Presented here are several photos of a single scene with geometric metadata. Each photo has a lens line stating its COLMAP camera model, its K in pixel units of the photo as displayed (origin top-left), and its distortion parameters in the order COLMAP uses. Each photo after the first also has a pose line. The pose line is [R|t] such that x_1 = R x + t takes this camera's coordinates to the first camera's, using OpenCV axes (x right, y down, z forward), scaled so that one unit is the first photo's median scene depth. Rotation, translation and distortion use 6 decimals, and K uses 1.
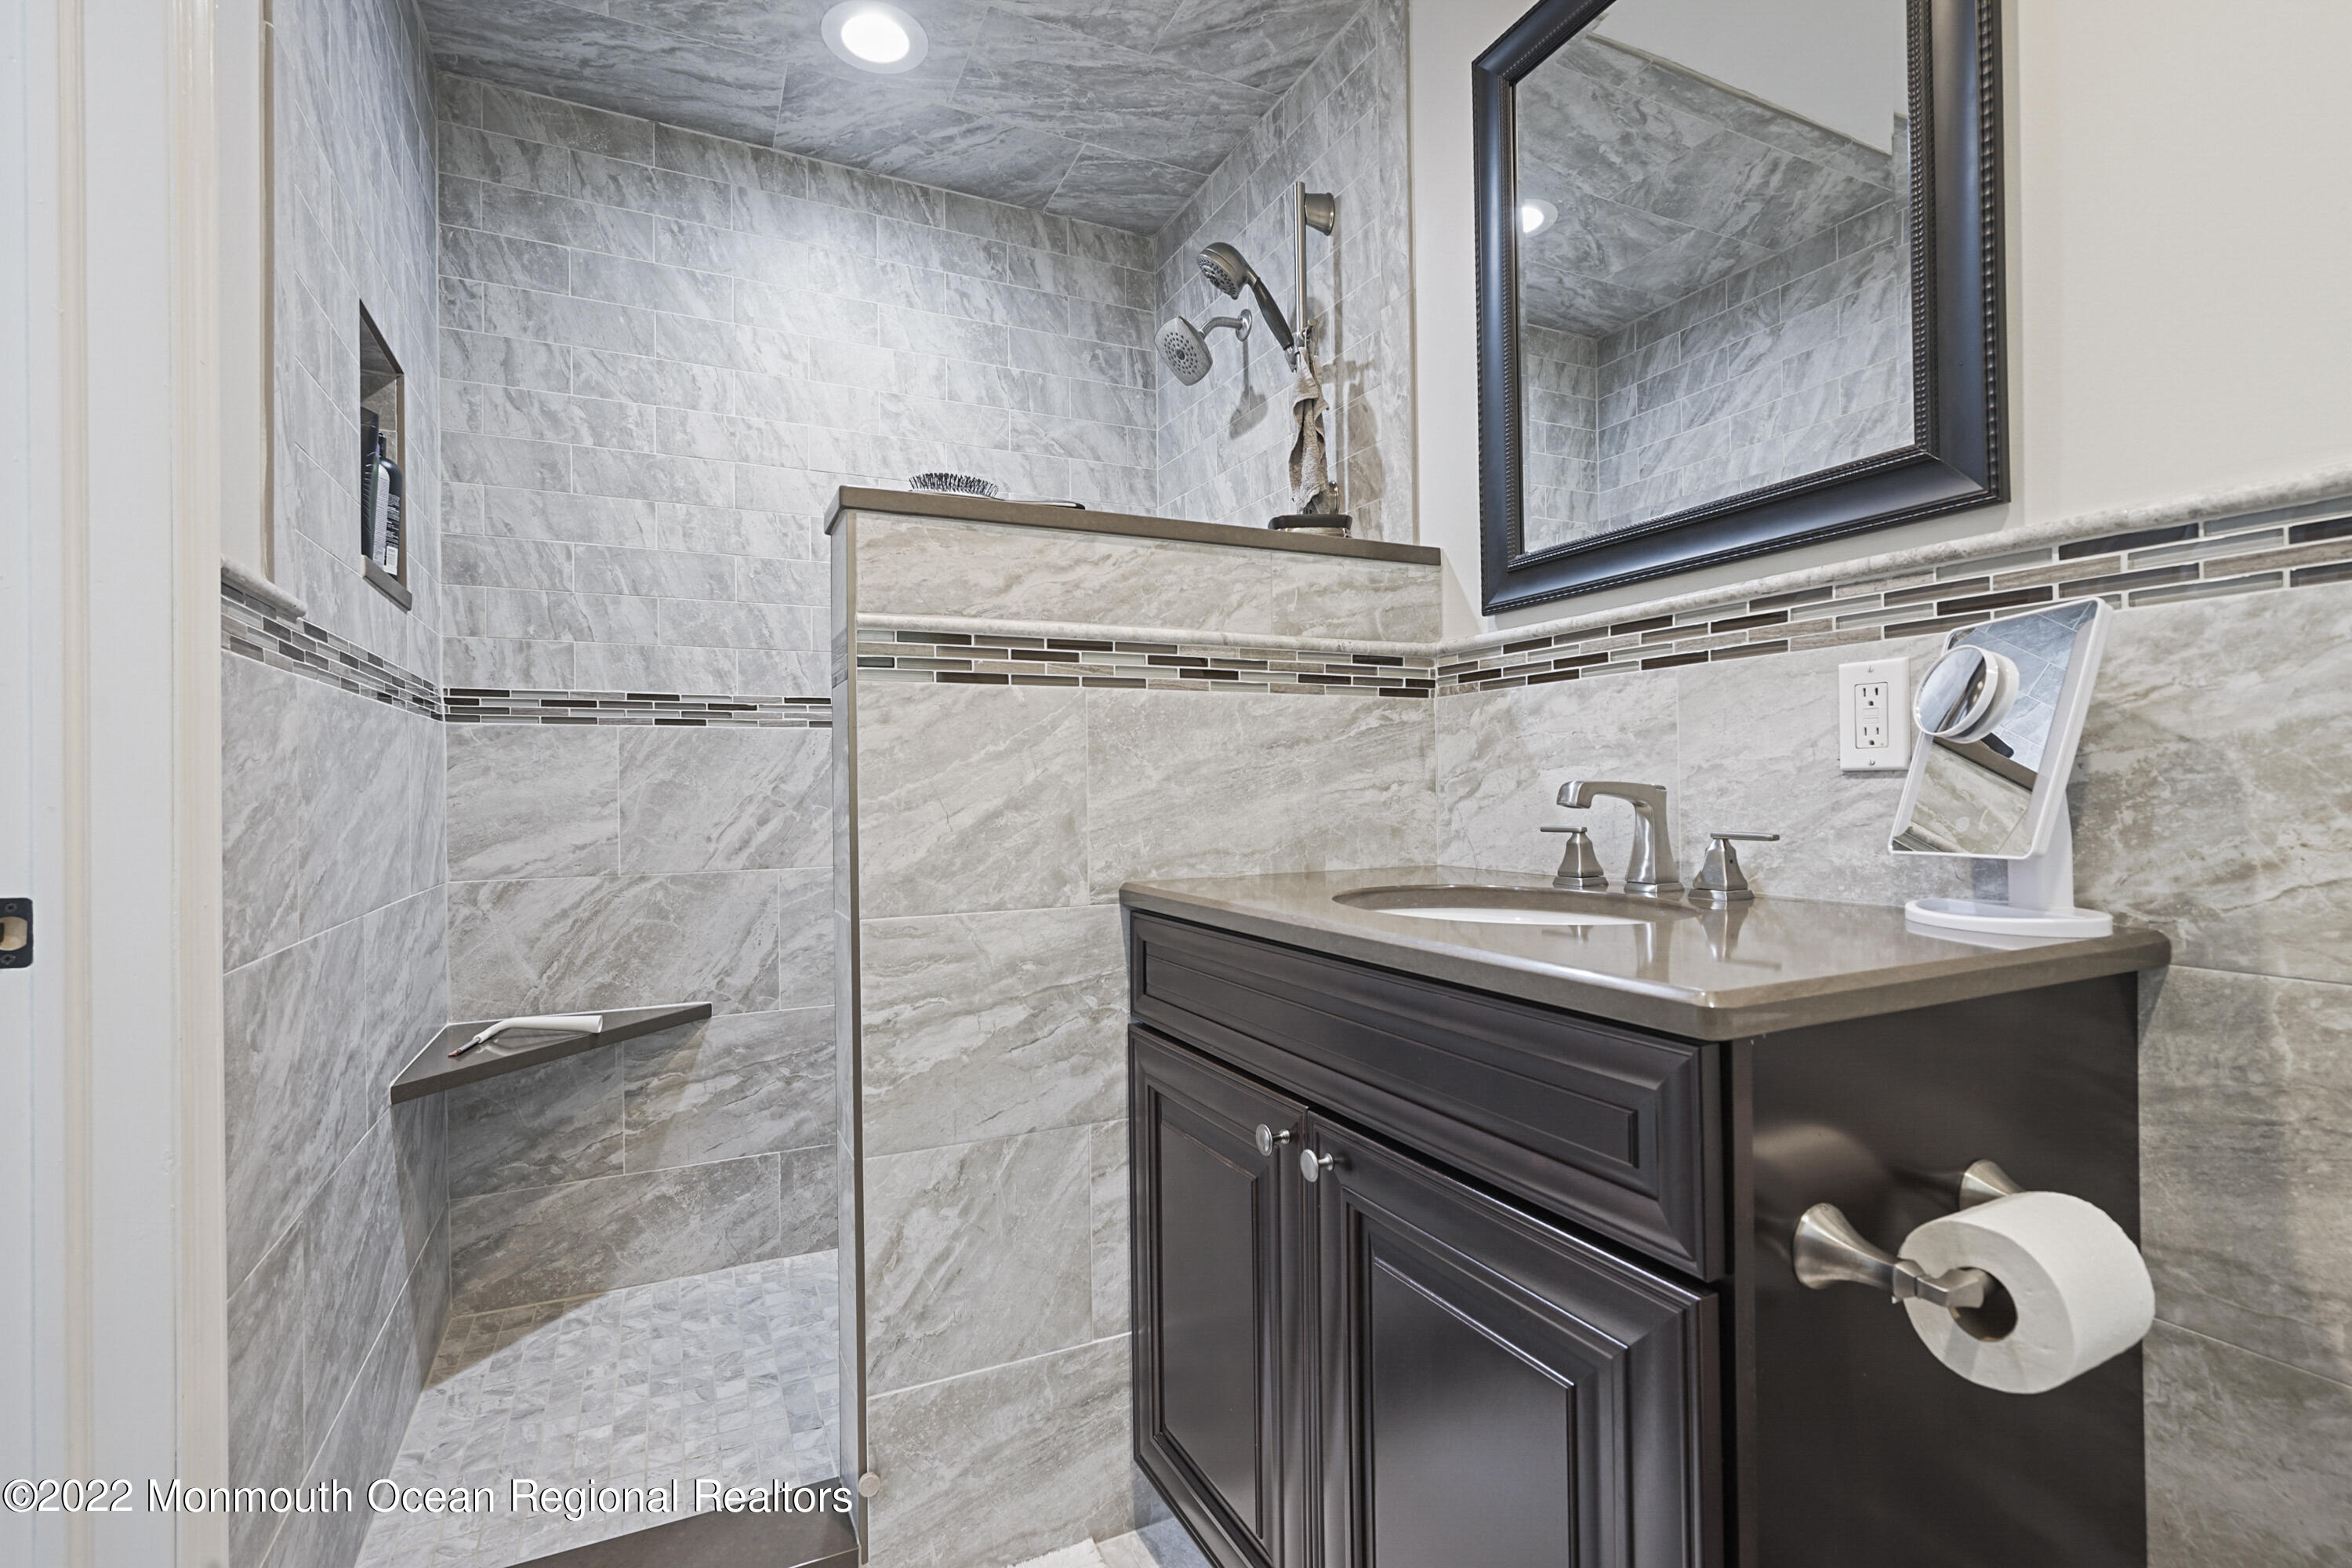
lens RADIAL K [[1064.1, 0, 1169.8], [0, 1064.1, 782.9], [0, 0, 1]] dist [-0.003632, 0.000207]
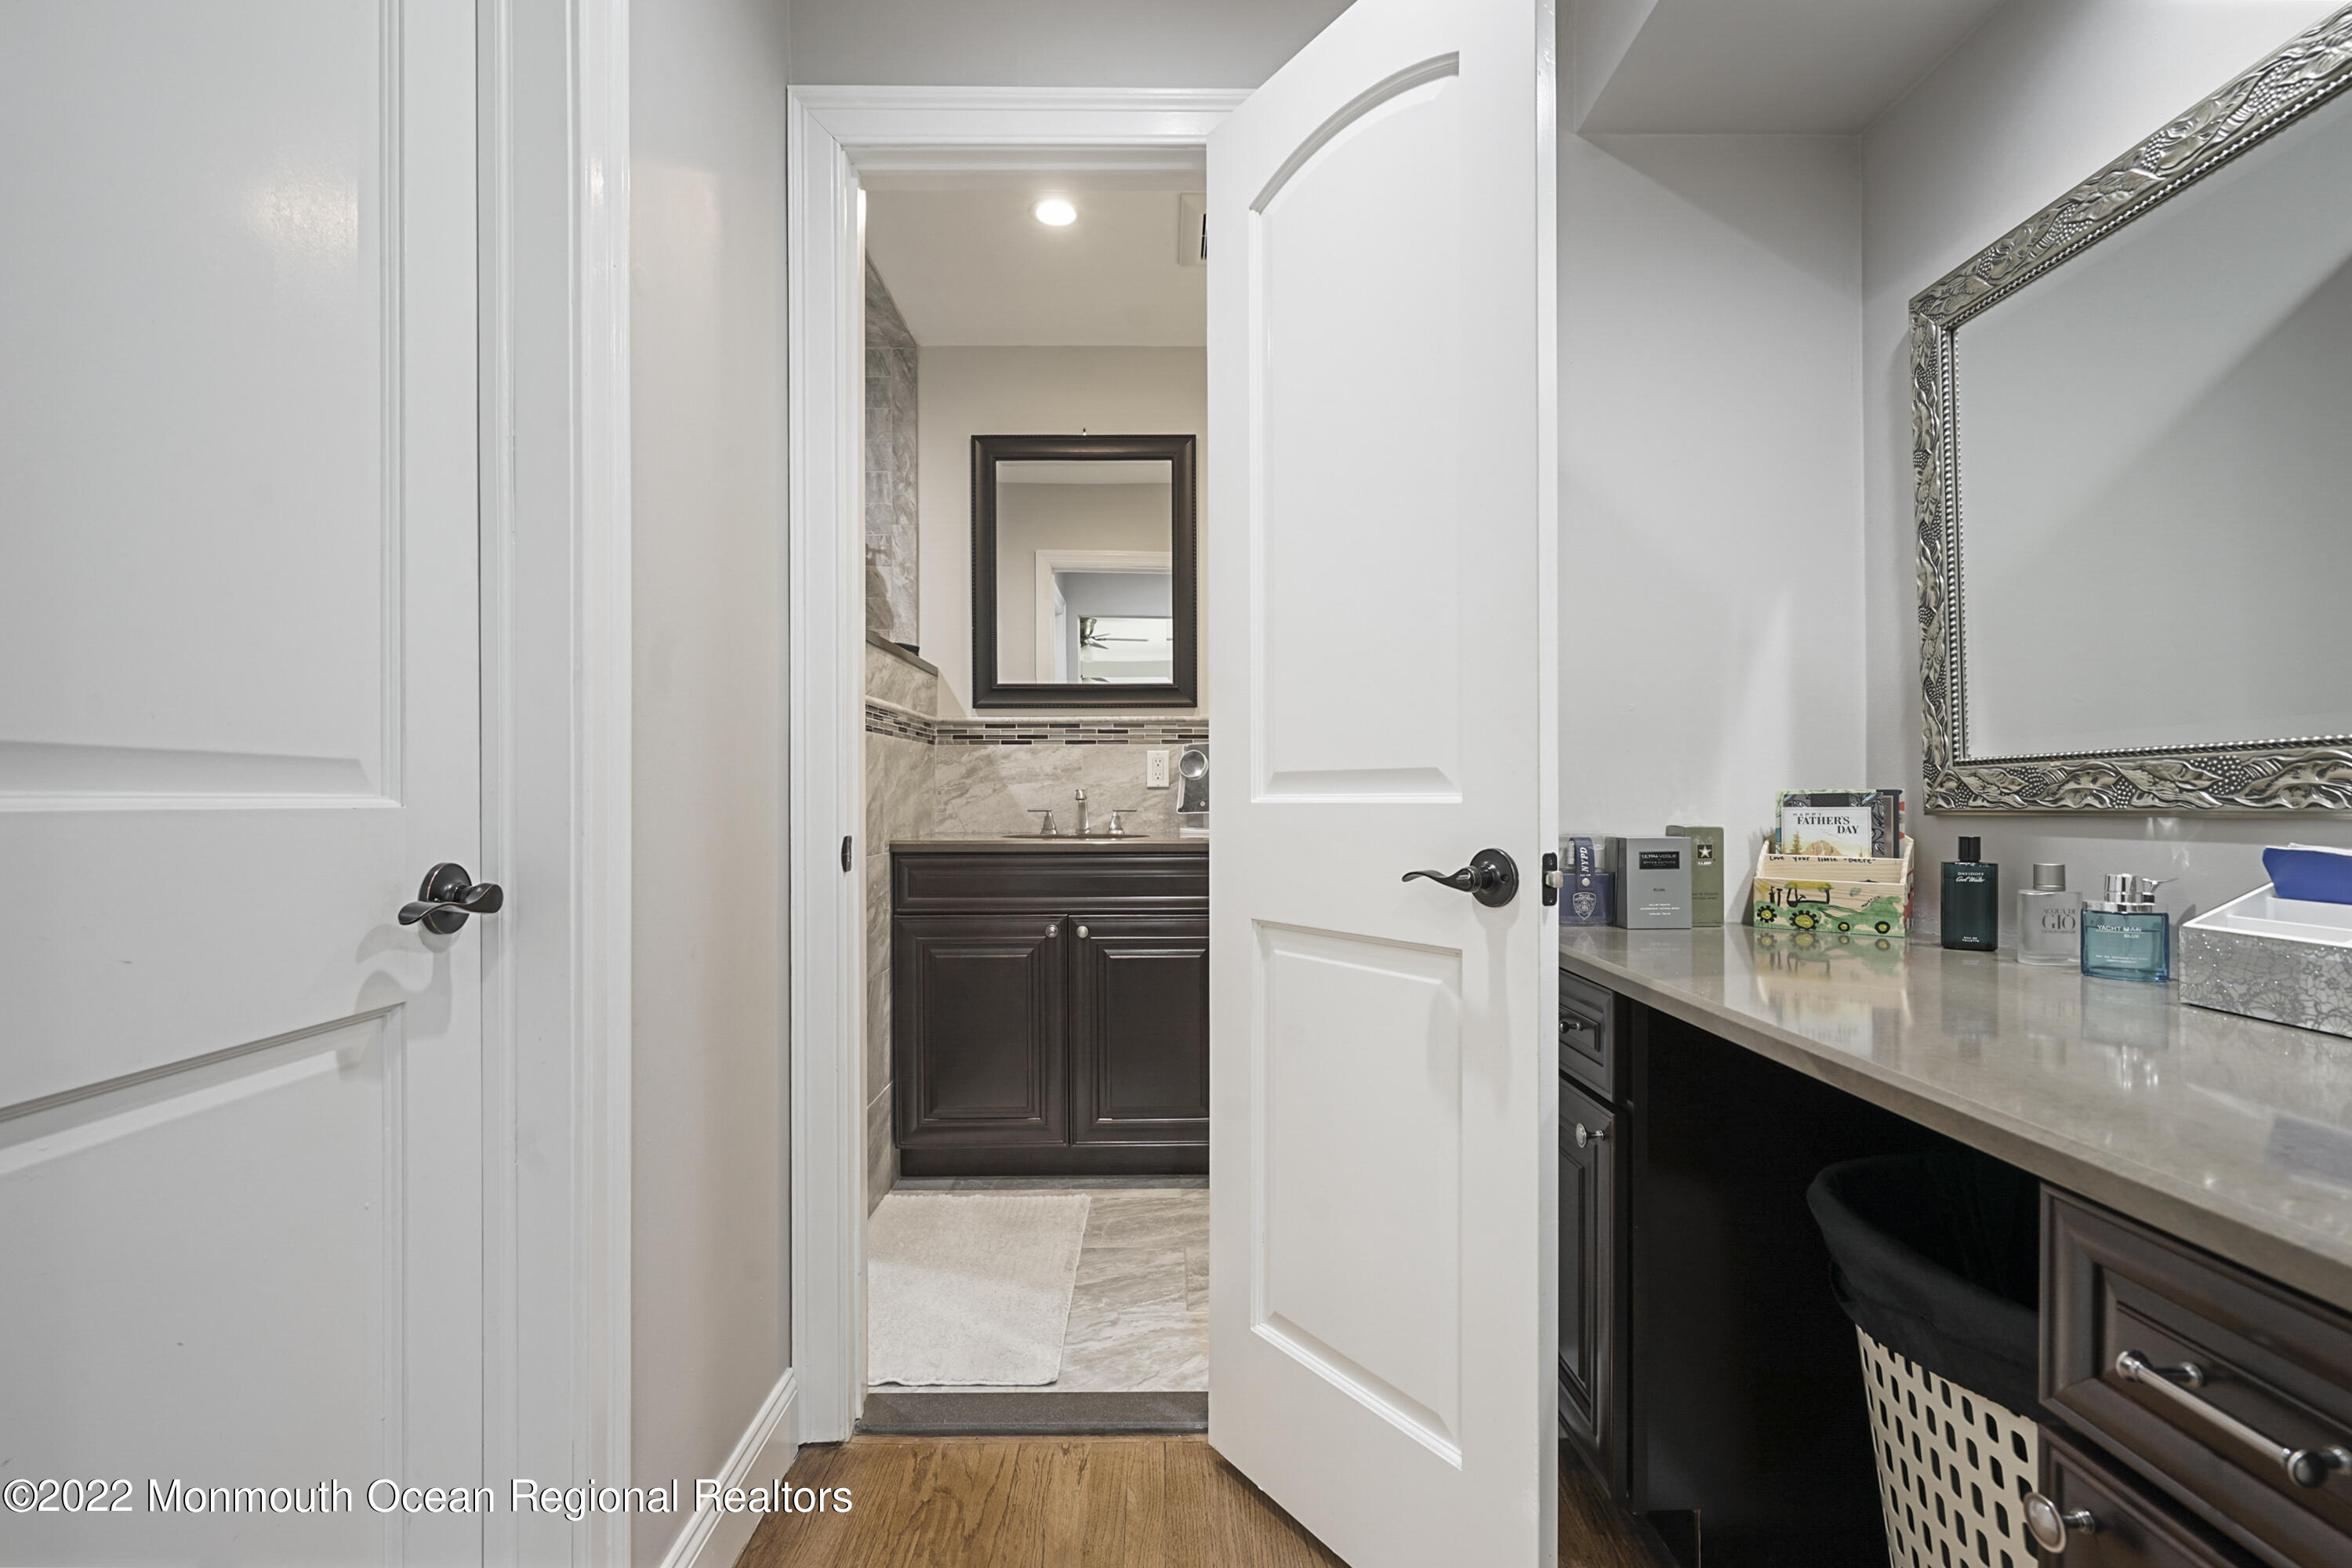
lens RADIAL K [[1064.1, 0, 1169.8], [0, 1064.1, 782.9], [0, 0, 1]] dist [-0.003632, 0.000207]
pose [[0.422287, 0.019574, 0.906251, -1.578519], [-0.007995, 0.999808, -0.017869, 0.022266], [-0.906427, 0.000300, 0.422362, -0.230739]]
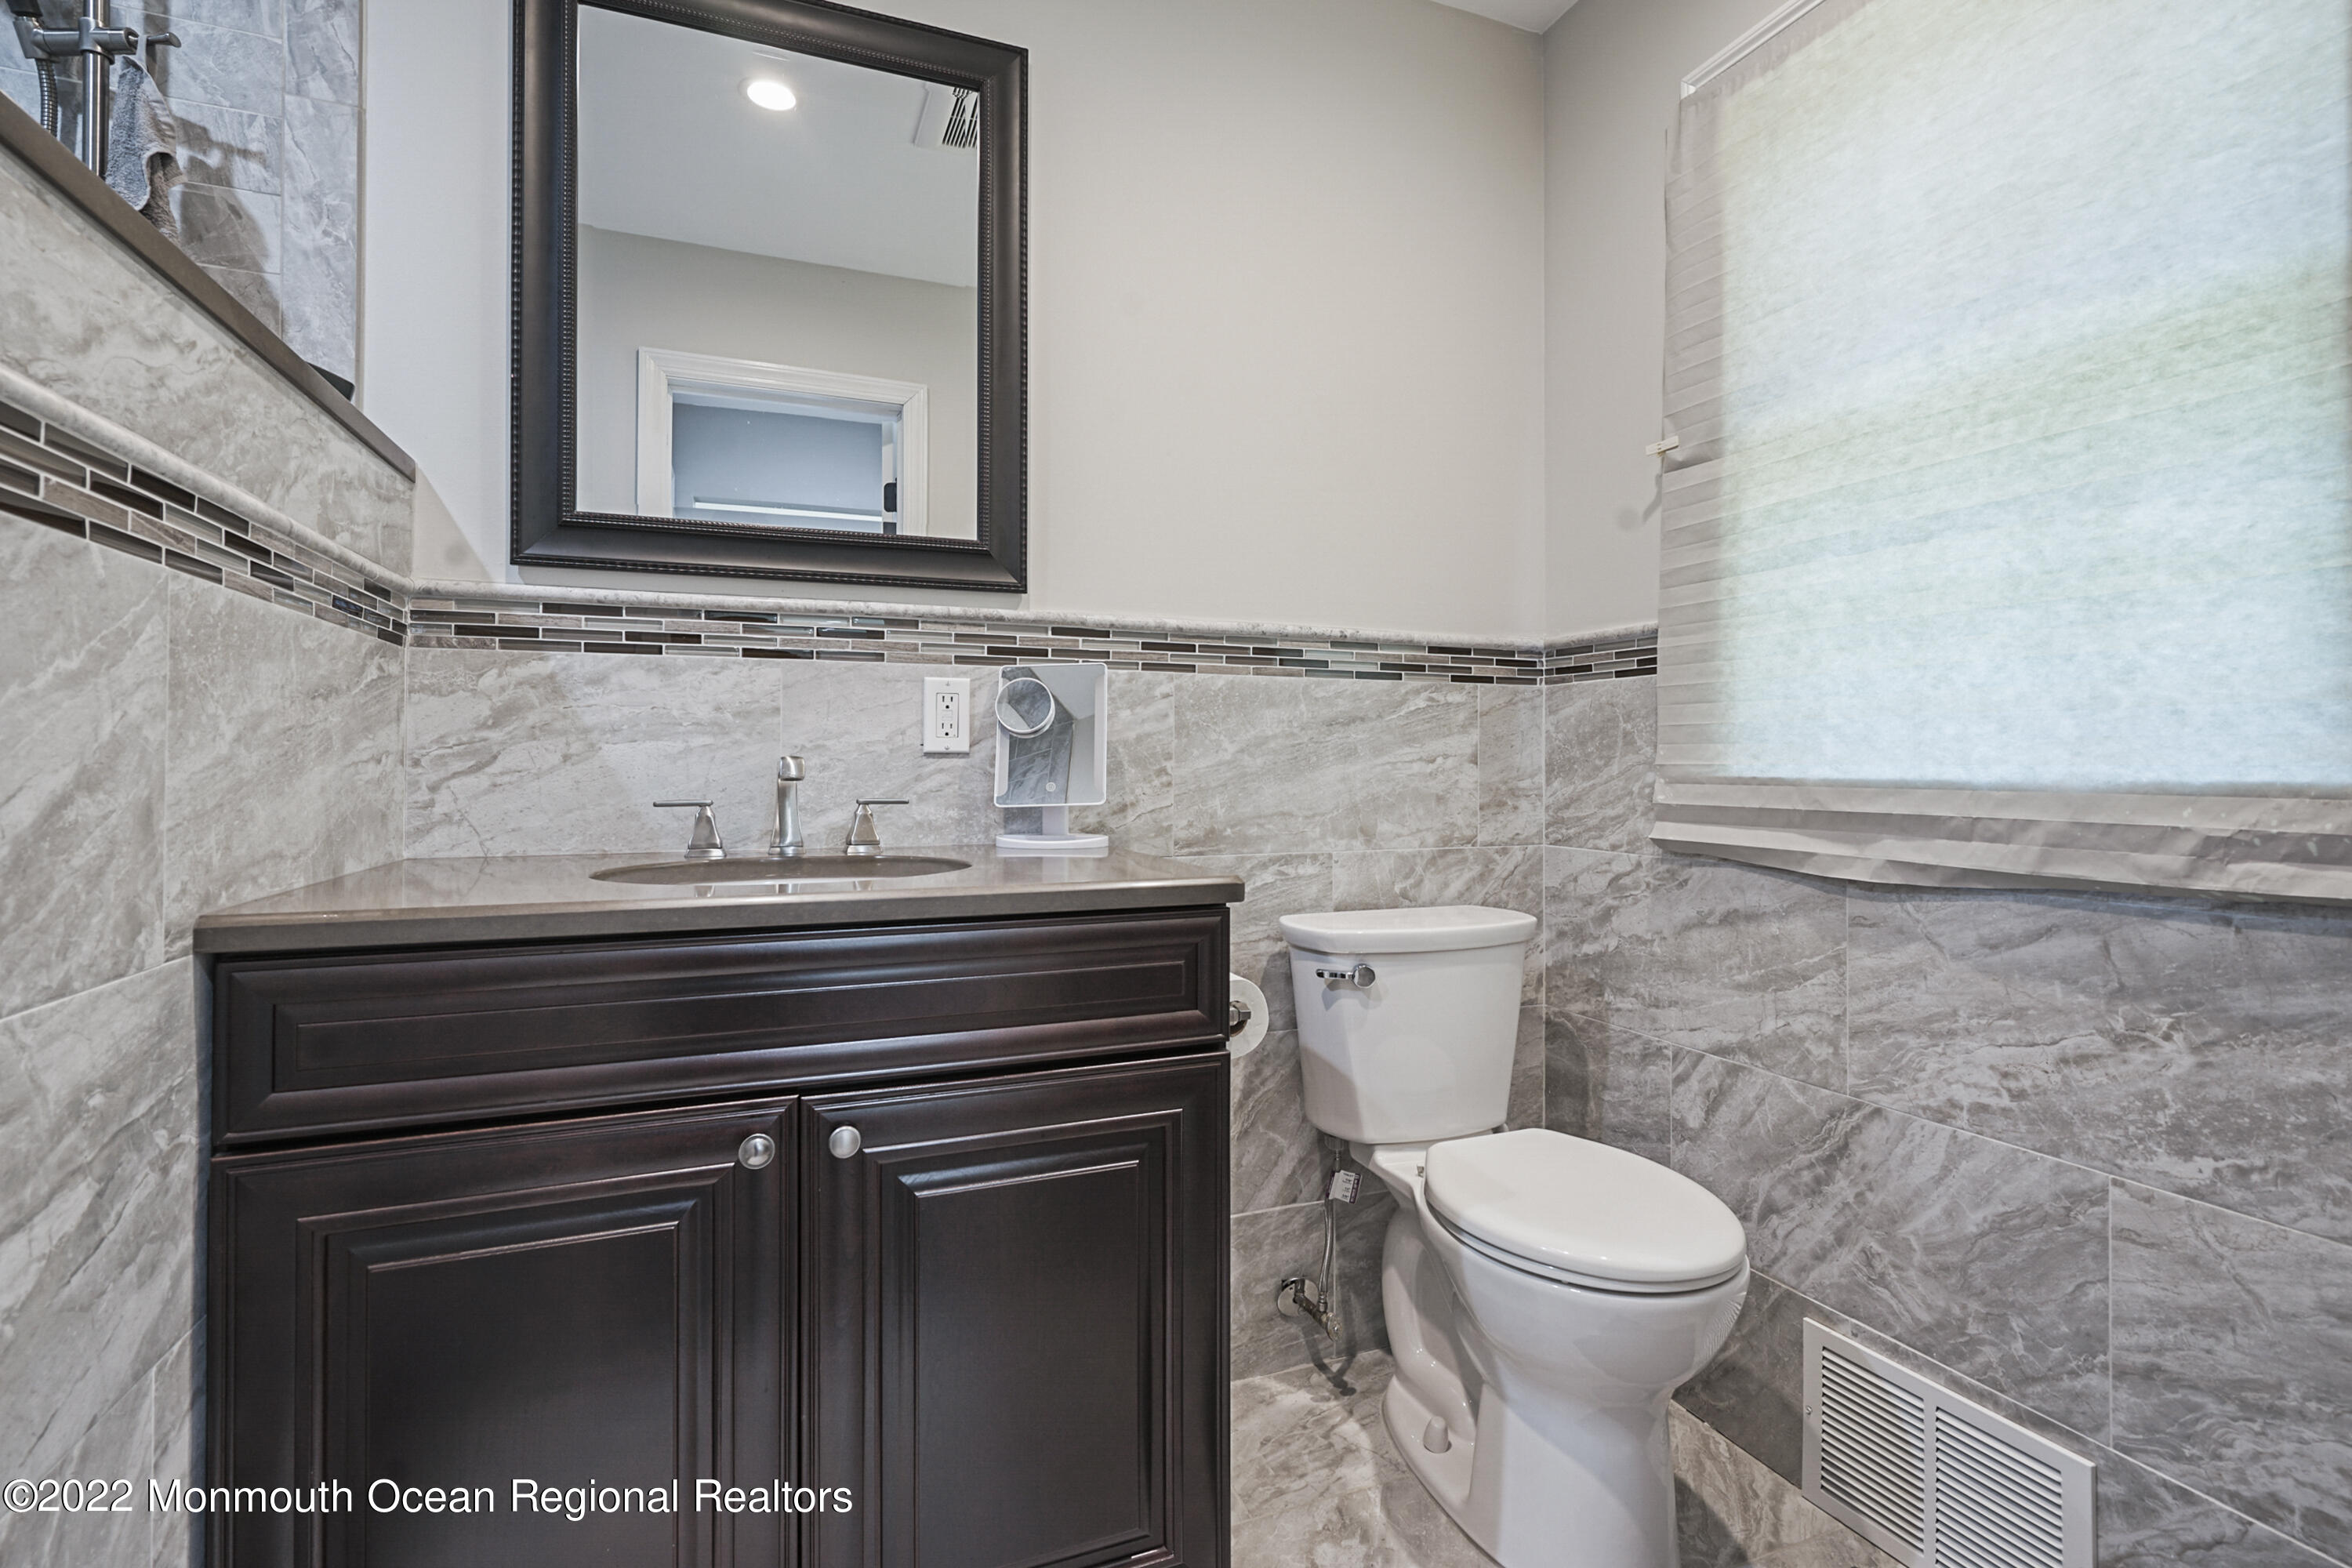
lens RADIAL K [[1080.8, 0, 1168.8], [0, 1080.8, 751.1], [0, 0, 1]] dist [-0.004836, 0.000116]
pose [[0.071618, 0.025122, 0.997116, -0.611892], [-0.007195, 0.999670, -0.024669, 0.015450], [-0.997406, -0.005407, 0.071775, 0.455261]]
